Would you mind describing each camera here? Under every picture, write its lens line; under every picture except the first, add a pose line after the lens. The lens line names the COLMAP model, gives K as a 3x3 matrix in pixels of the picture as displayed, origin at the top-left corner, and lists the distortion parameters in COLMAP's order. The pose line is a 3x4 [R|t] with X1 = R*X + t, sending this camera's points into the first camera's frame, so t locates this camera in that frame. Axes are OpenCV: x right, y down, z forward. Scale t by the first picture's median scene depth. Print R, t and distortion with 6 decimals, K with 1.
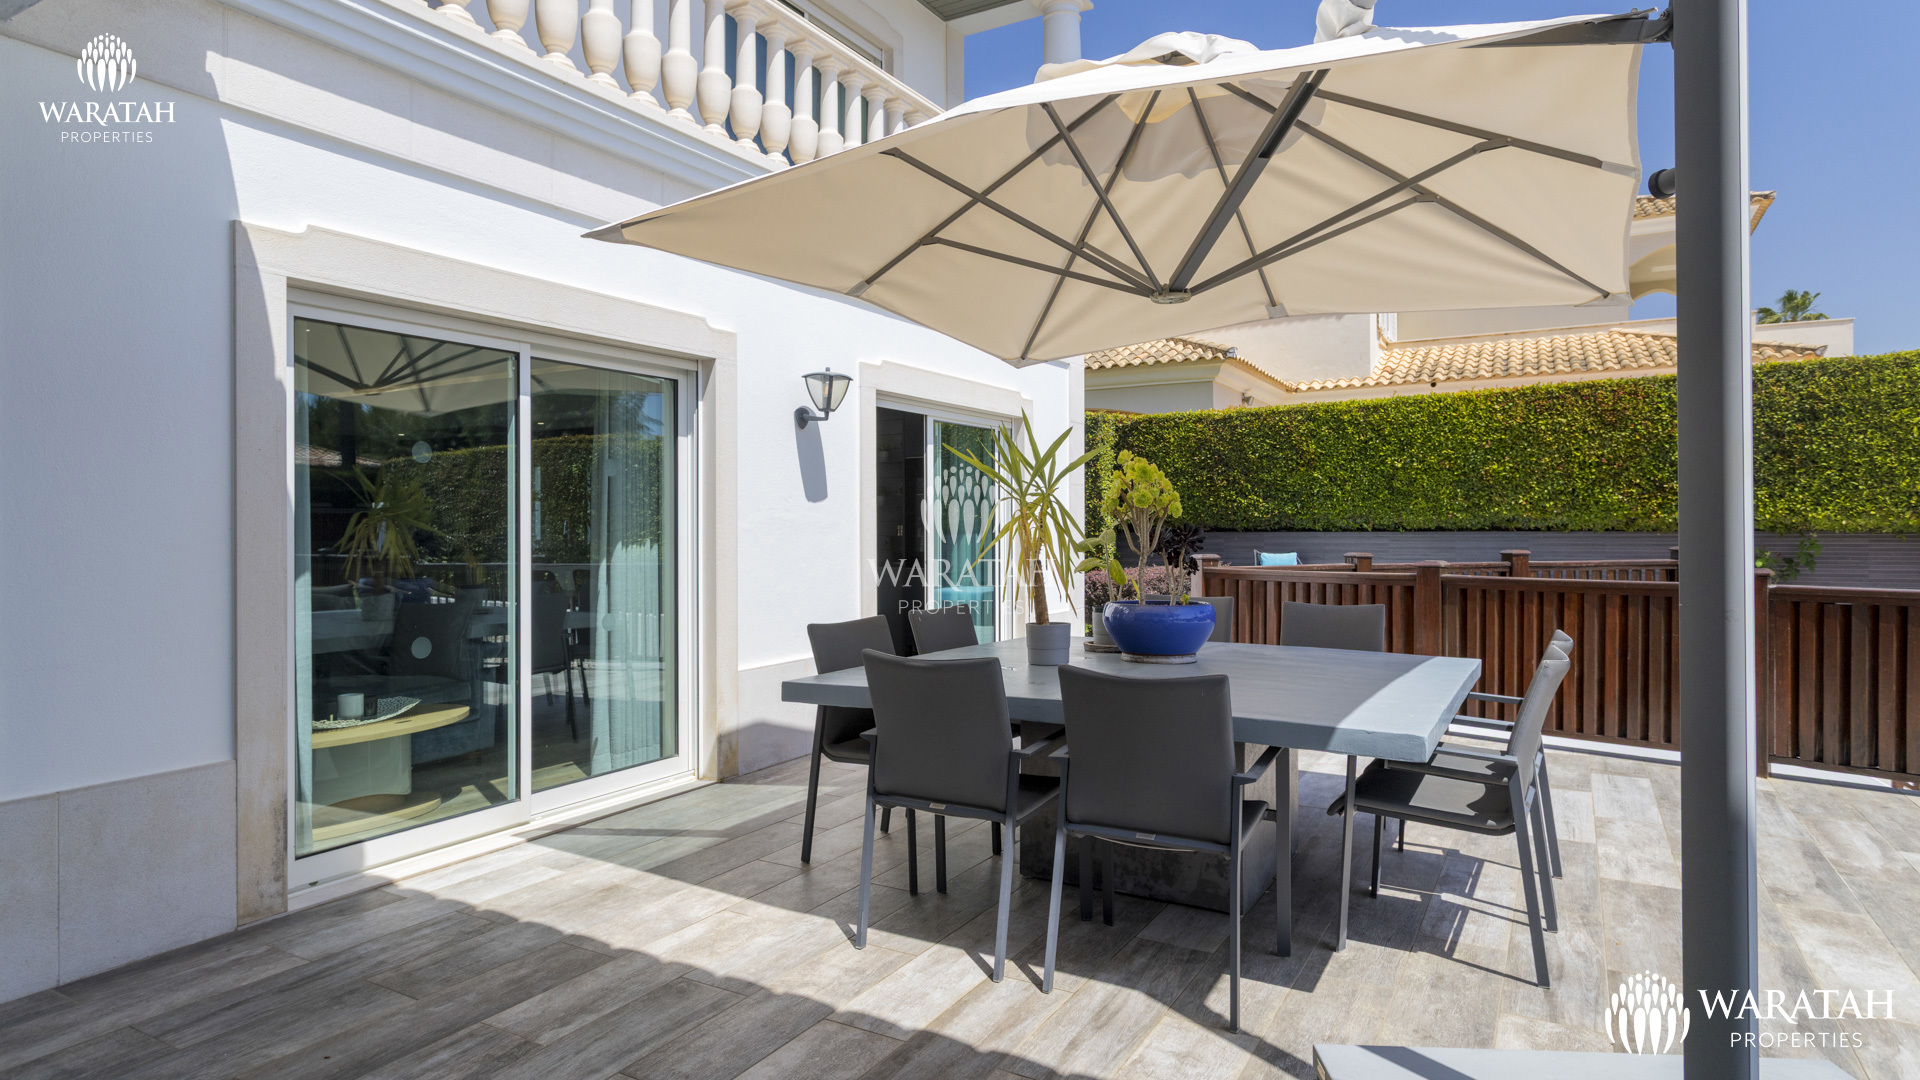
lens RADIAL K [[1089.6, 0, 955.3], [0, 1089.6, 532.6], [0, 0, 1]] dist [0.000967, -0.000054]
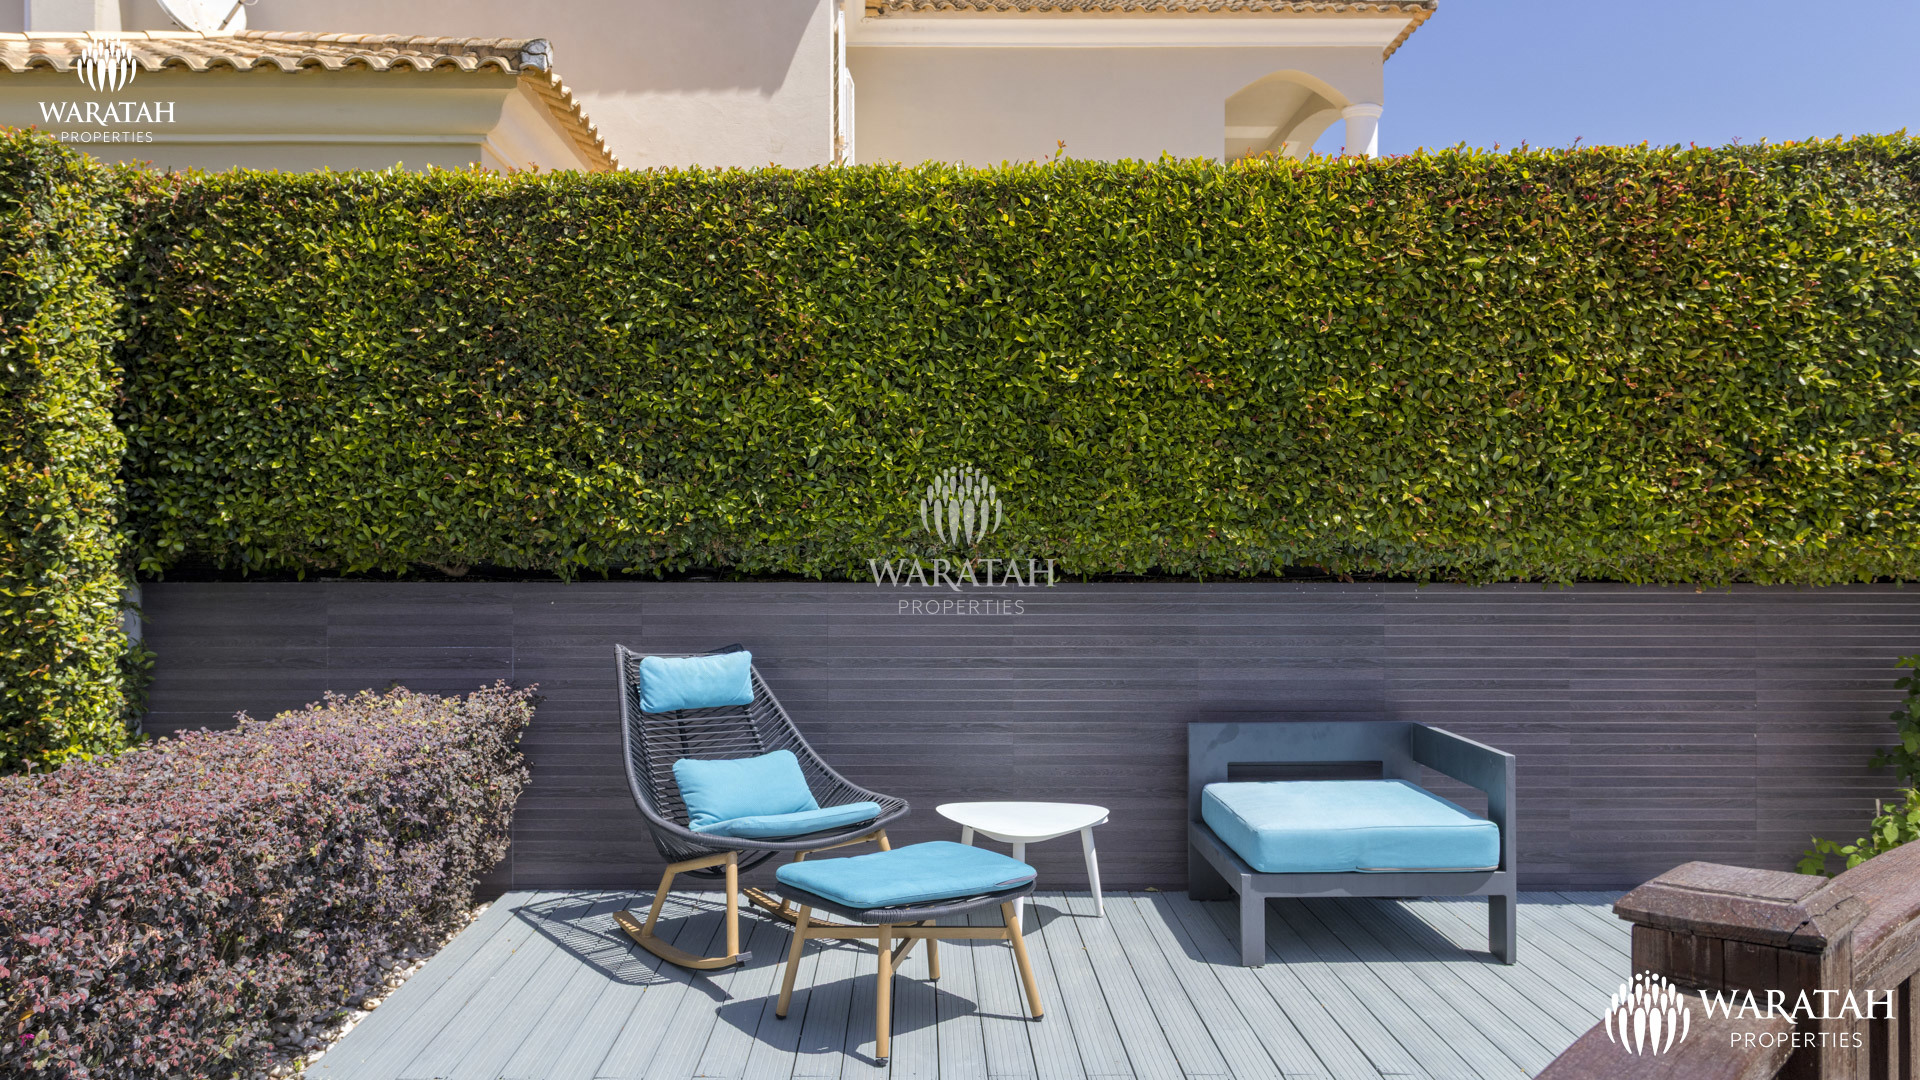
lens RADIAL K [[1479.7, 0, 955.3], [0, 1479.7, 541.9], [0, 0, 1]] dist [0.006245, 0.003187]
pose [[0.858408, 0.007981, 0.512905, 0.152902], [-0.003423, 0.999946, -0.009831, -0.008942], [-0.512955, 0.006683, 0.858389, 0.633131]]
